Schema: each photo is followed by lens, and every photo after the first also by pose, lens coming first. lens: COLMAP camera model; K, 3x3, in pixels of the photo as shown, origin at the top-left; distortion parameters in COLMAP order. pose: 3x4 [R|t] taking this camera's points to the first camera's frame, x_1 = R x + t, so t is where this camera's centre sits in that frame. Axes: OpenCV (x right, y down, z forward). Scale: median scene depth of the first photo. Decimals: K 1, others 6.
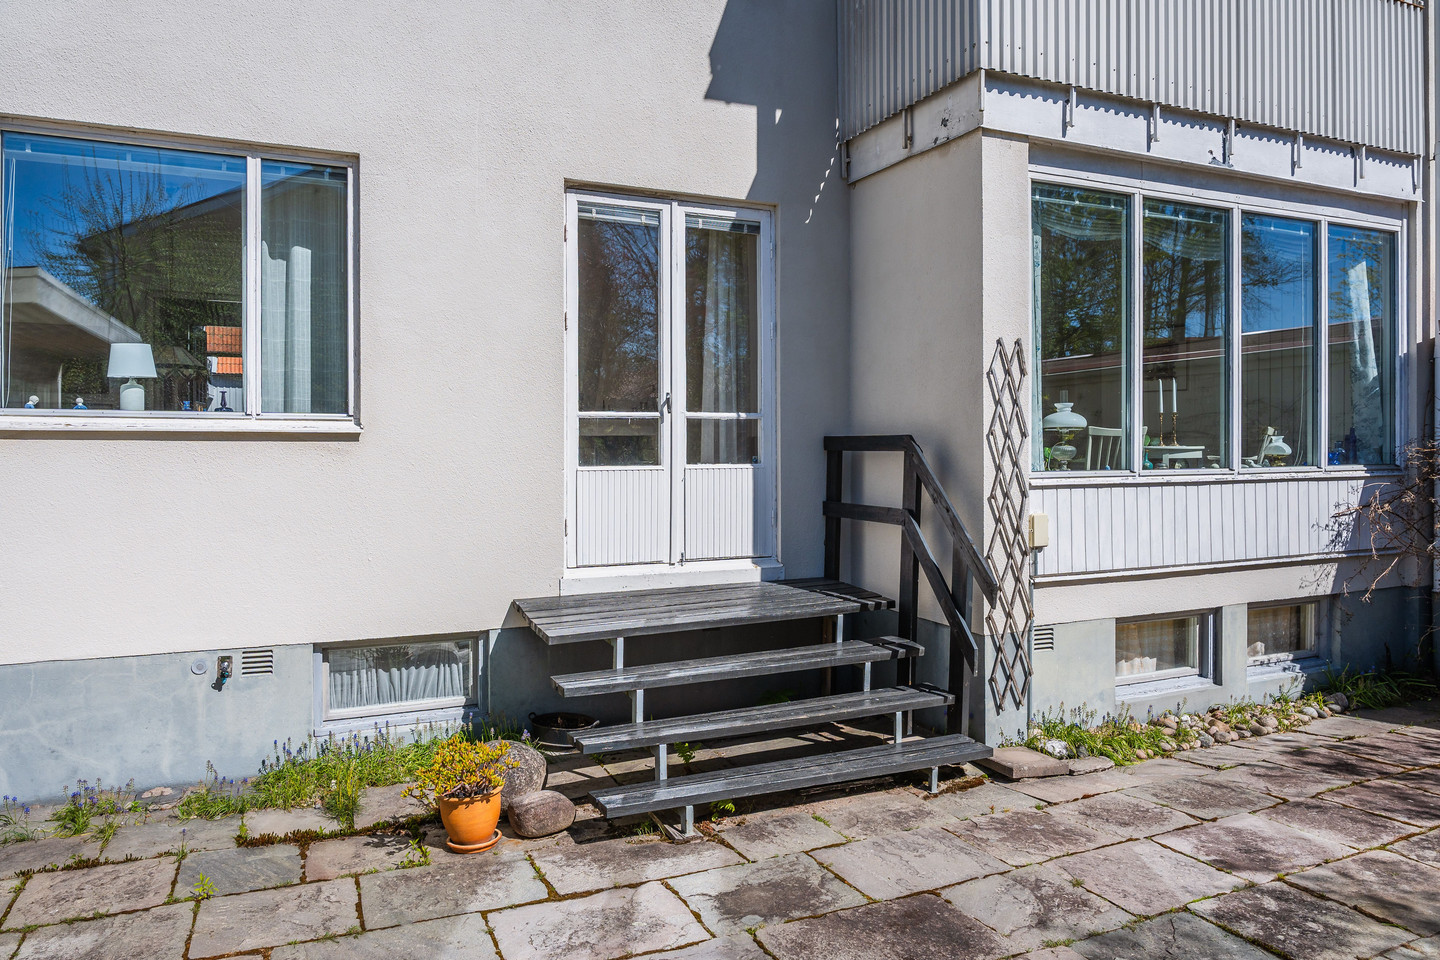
lens RADIAL K [[965.4, 0, 719.5], [0, 965.4, 452.1], [0, 0, 1]] dist [-0.004439, -0.000377]
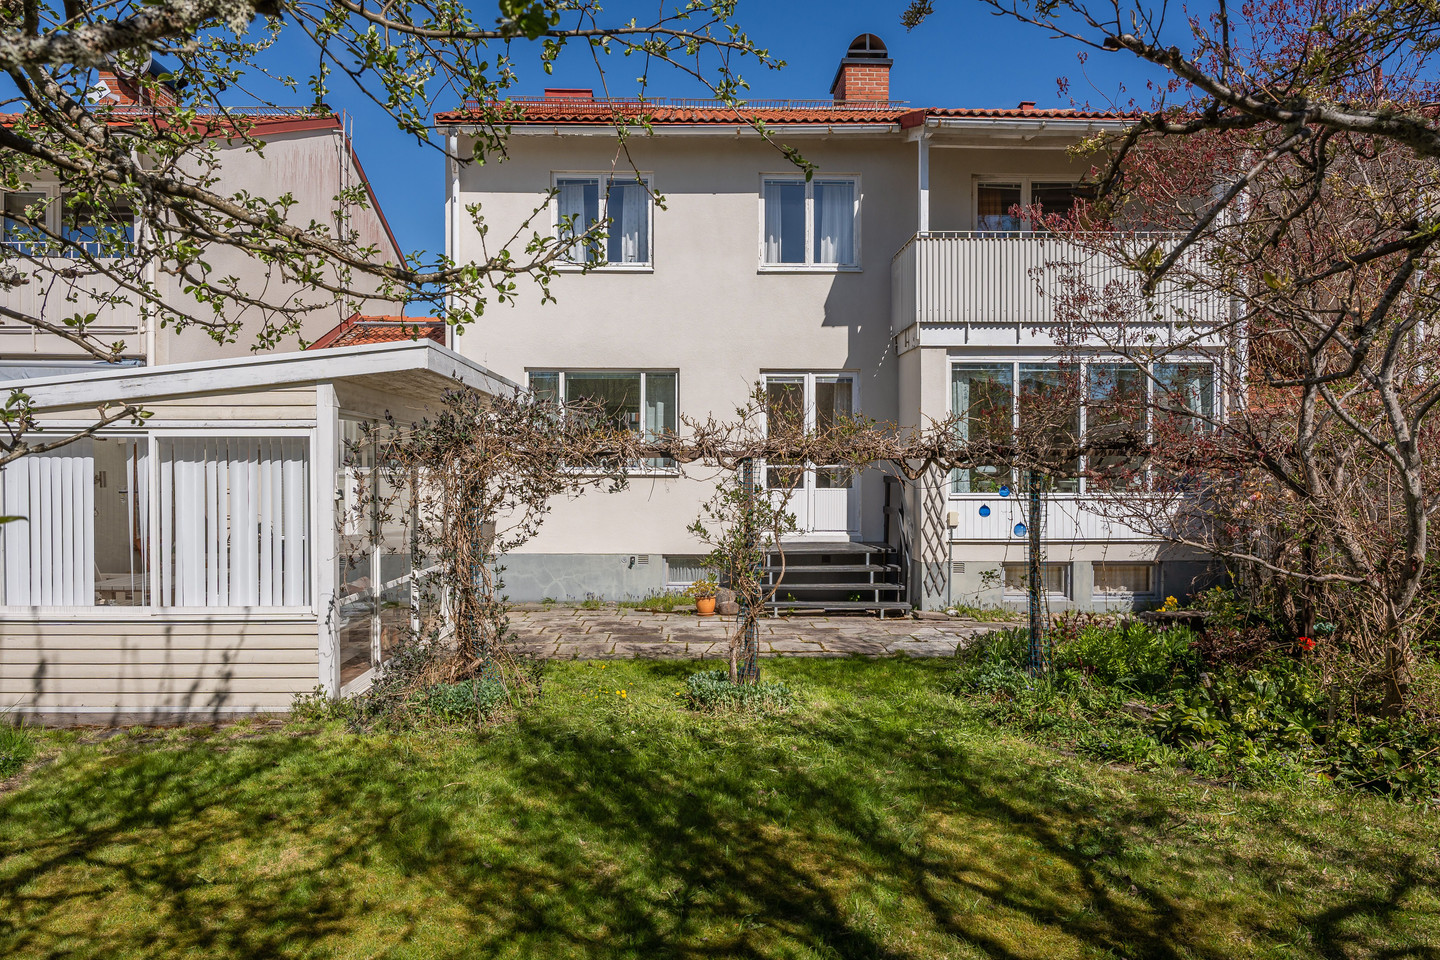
lens RADIAL K [[996.0, 0, 720.0], [0, 996.0, 480.0], [0, 0, 1]] dist [0.000559, 0.000000]
pose [[0.919899, 0.008676, -0.392058, 0.720188], [-0.005546, 0.999943, 0.009114, -0.027008], [0.392115, -0.006210, 0.919895, -1.316170]]
